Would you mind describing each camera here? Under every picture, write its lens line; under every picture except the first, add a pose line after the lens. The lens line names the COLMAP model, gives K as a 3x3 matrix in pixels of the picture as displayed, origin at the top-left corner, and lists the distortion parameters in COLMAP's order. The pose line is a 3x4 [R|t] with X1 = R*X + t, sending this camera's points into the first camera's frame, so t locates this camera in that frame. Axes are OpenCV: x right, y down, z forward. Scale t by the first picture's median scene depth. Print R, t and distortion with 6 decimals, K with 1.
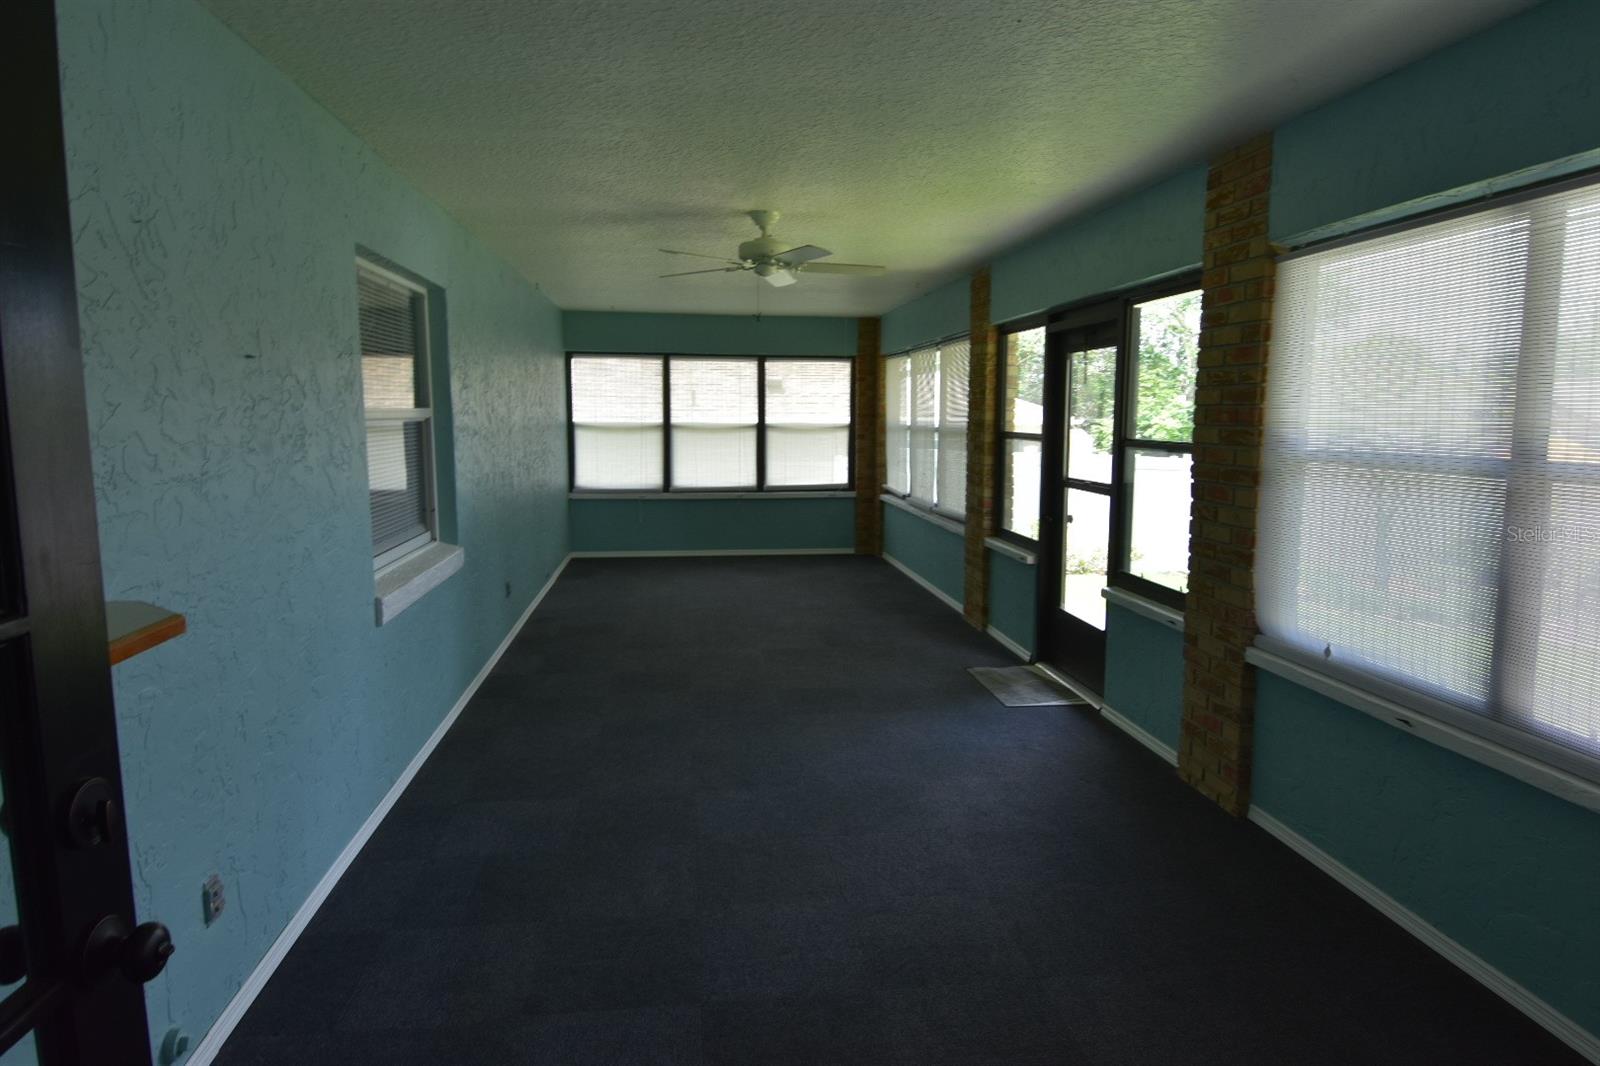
lens RADIAL K [[946.5, 0, 801.3], [0, 946.5, 520.8], [0, 0, 1]] dist [0.060573, -0.060003]
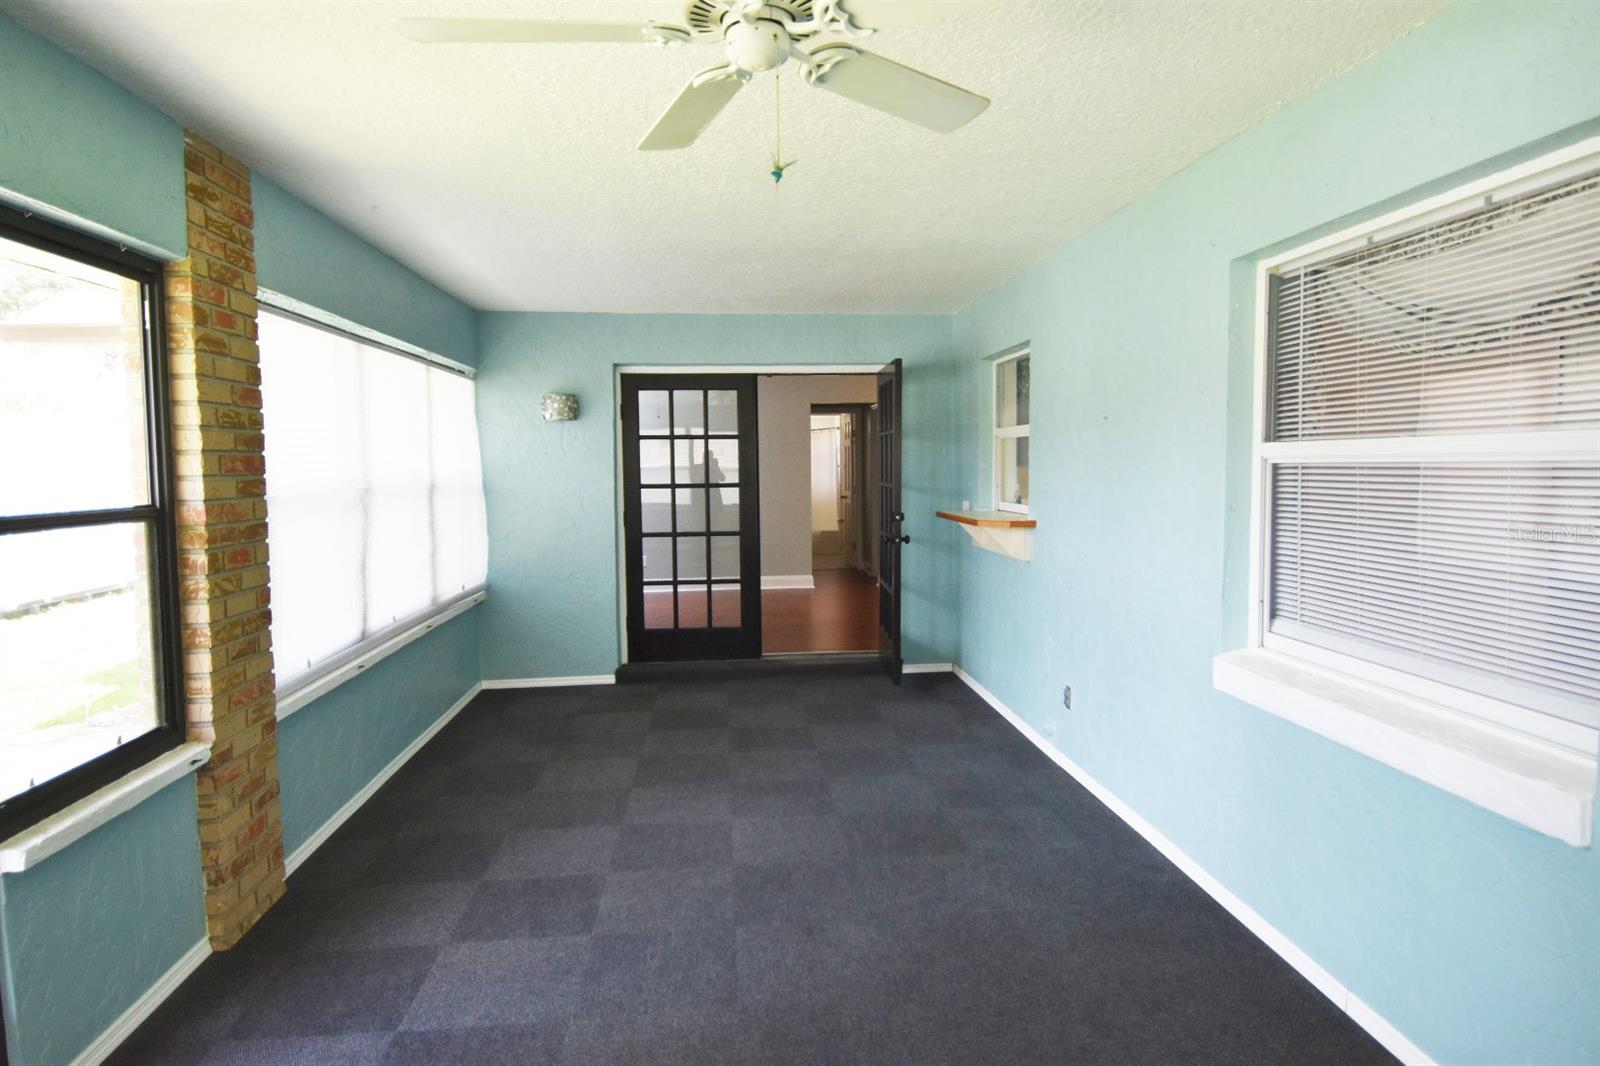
lens RADIAL K [[946.5, 0, 801.3], [0, 946.5, 520.8], [0, 0, 1]] dist [0.060573, -0.060003]
pose [[-0.999365, 0.010740, 0.033964, -0.084179], [0.016655, 0.983709, 0.178993, -0.204545], [-0.031488, 0.179445, -0.983264, 1.832120]]
